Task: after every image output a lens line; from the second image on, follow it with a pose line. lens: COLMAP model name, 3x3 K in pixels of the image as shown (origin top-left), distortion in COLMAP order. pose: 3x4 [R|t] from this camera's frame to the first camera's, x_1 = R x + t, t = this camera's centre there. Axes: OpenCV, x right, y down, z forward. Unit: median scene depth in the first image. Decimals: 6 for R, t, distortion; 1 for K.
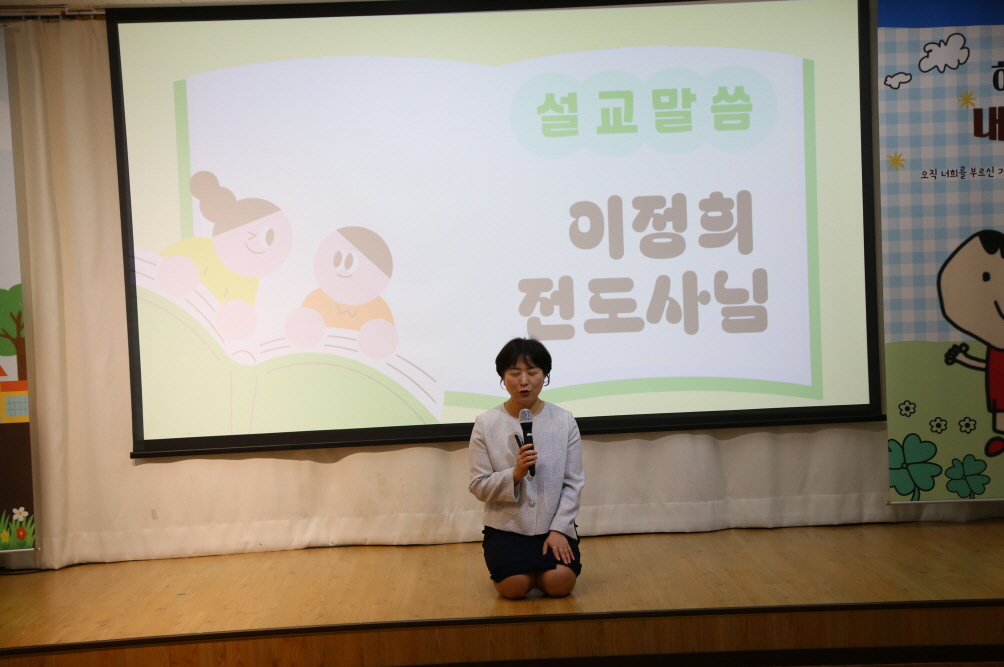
lens RADIAL K [[1494.1, 0, 508.4], [0, 1494.1, 347.8], [0, 0, 1]] dist [0.212807, 0.000000]
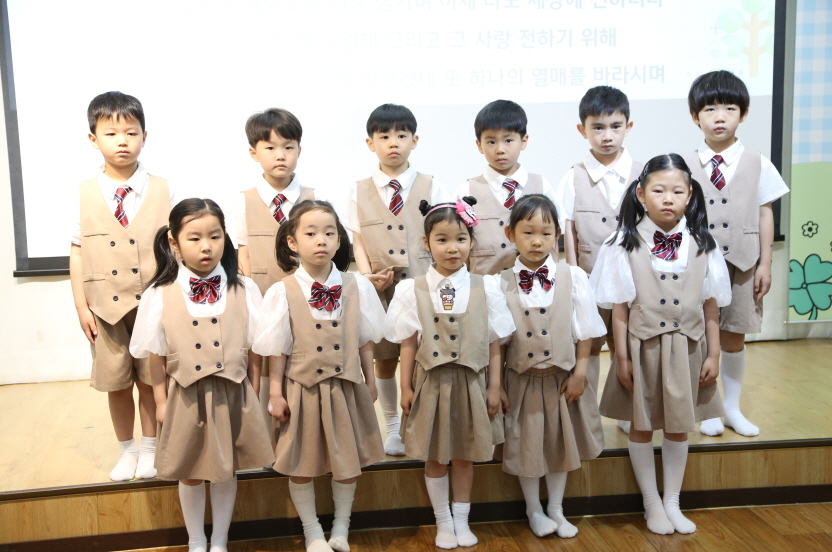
lens RADIAL K [[1238.2, 0, 419.6], [0, 1238.2, 274.4], [0, 0, 1]] dist [0.212807, 0.000000]
pose [[0.991554, 0.002545, 0.129669, -0.103316], [-0.014526, 0.995696, 0.091533, -0.003236], [-0.128878, -0.092644, 0.987323, 0.200603]]
